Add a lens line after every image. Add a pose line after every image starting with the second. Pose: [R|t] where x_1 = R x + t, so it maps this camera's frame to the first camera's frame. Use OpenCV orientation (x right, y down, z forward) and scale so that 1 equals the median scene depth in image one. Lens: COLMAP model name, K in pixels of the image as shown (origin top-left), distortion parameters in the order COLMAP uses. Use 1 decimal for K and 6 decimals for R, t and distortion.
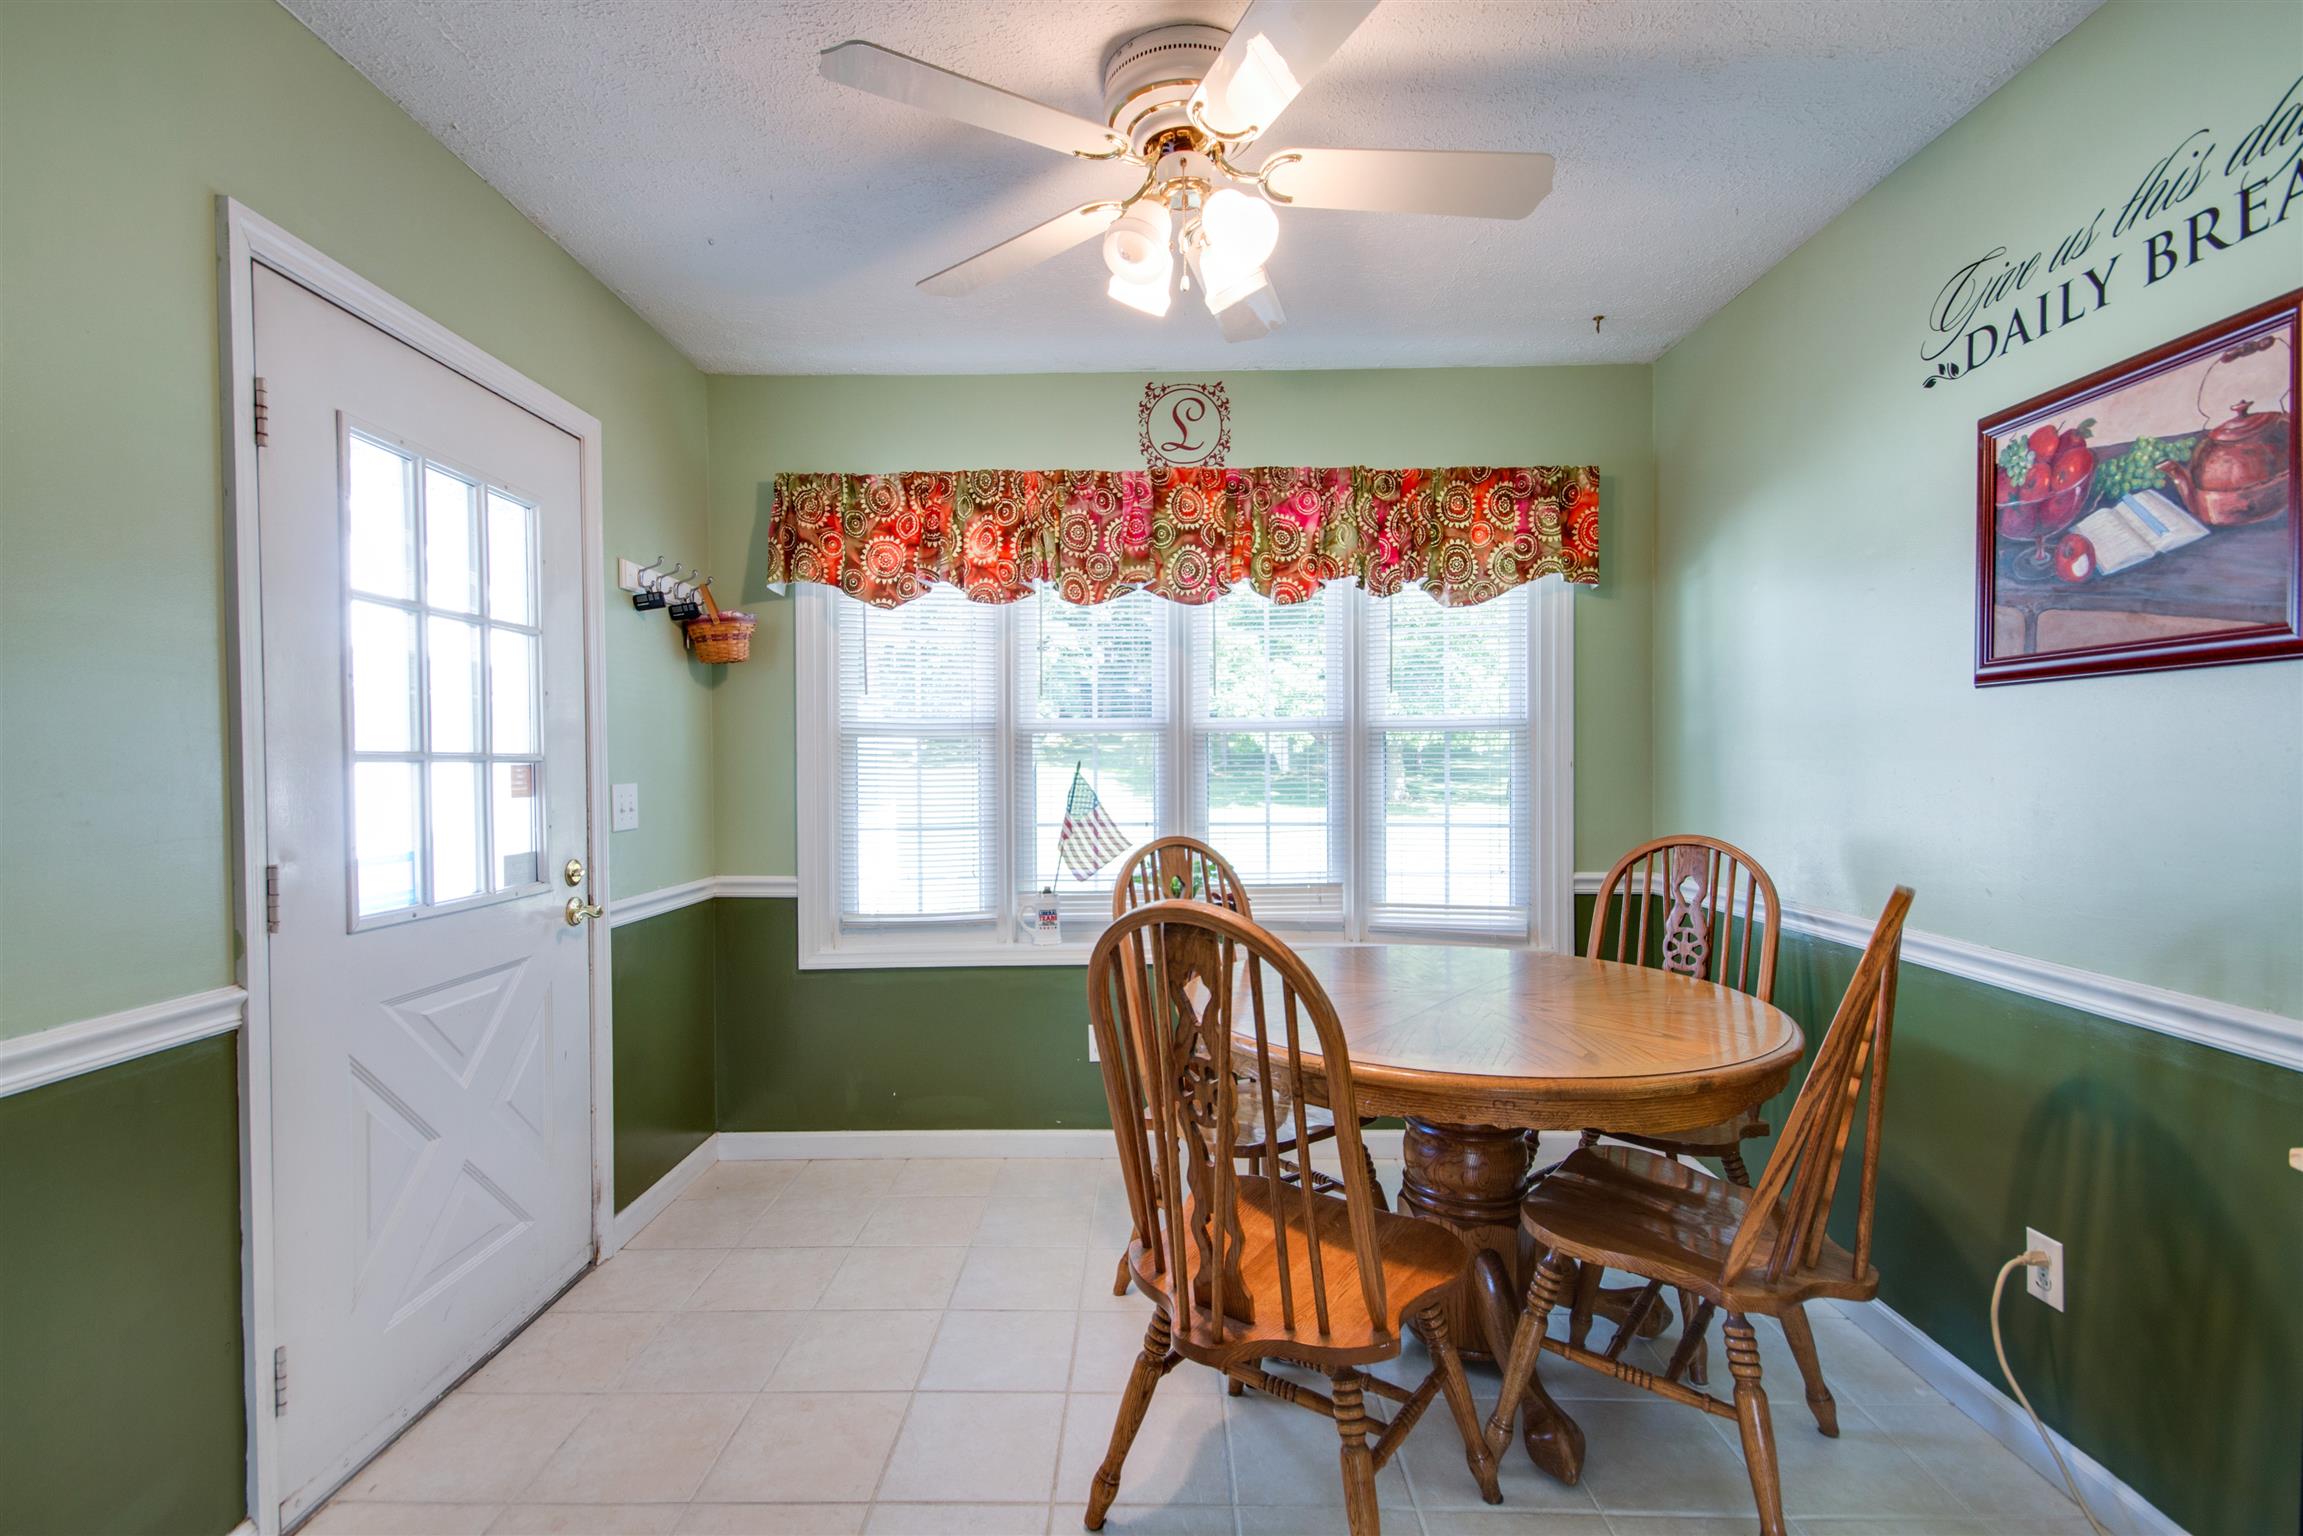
lens RADIAL K [[1022.0, 0, 1145.4], [0, 1022.0, 774.3], [0, 0, 1]] dist [0.012725, -0.000093]
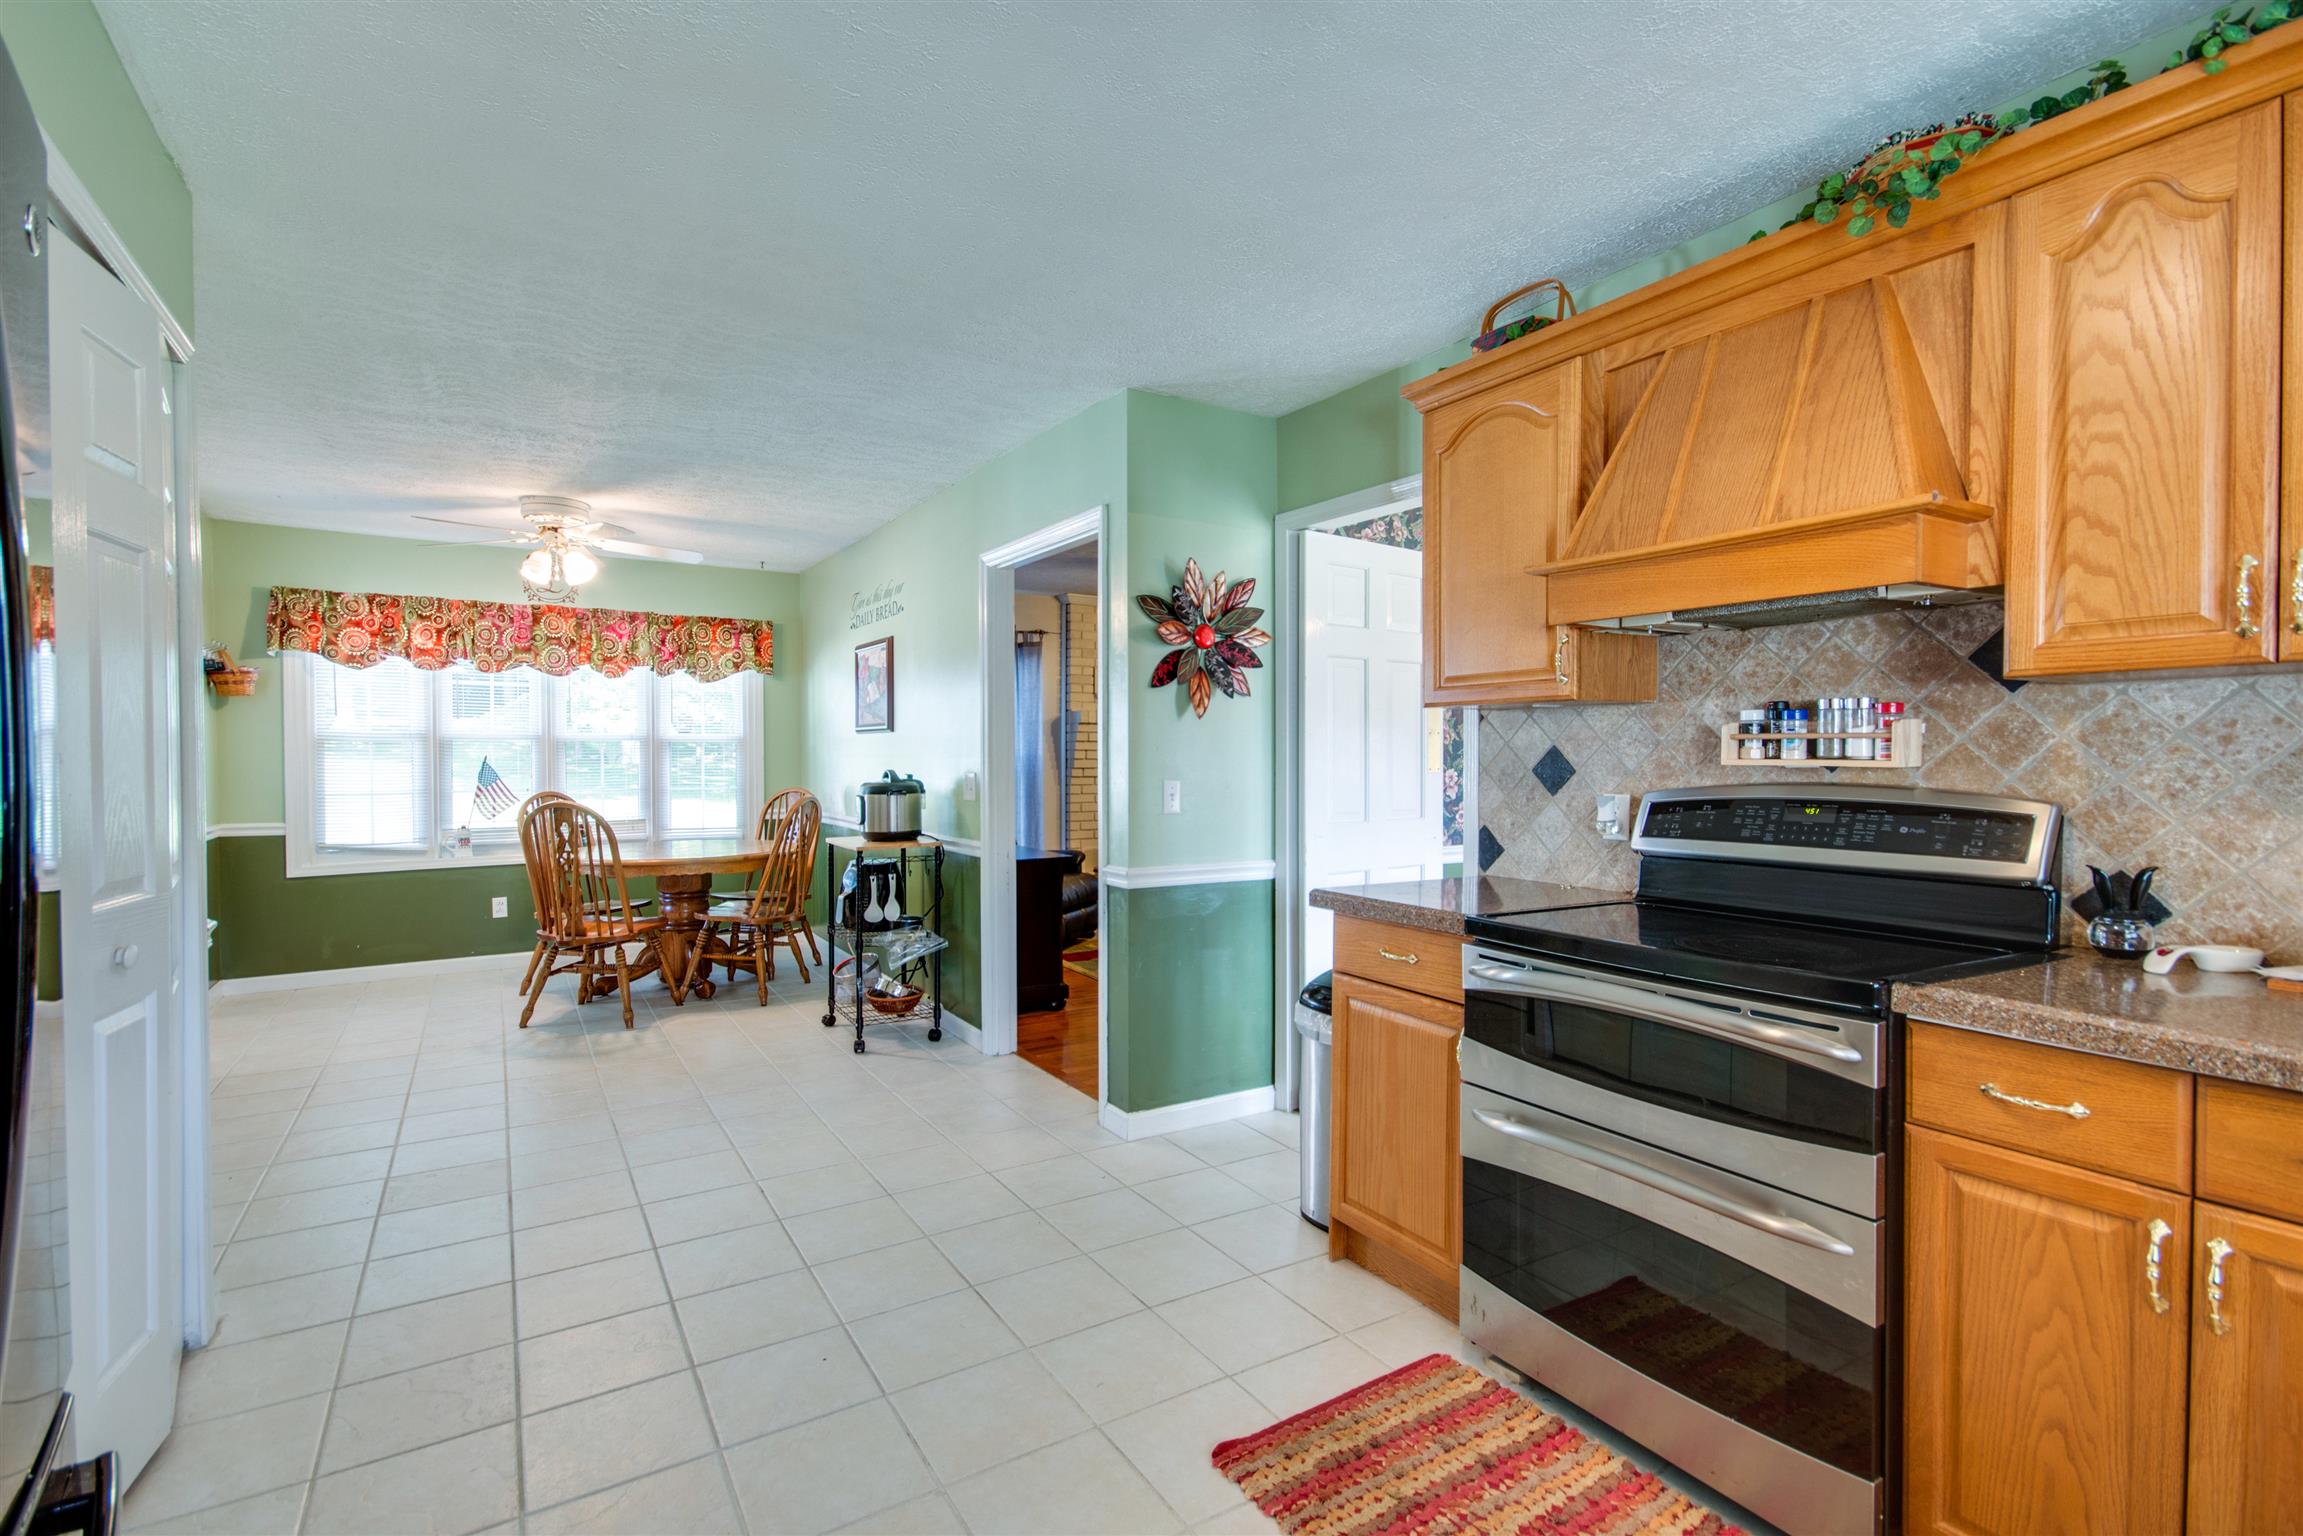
lens RADIAL K [[1022.0, 0, 1145.4], [0, 1022.0, 774.3], [0, 0, 1]] dist [0.012725, -0.000093]
pose [[0.834146, -0.005183, 0.551519, -0.097574], [0.005687, 0.999984, 0.000797, 0.027227], [-0.551514, 0.002471, 0.834162, -1.247181]]
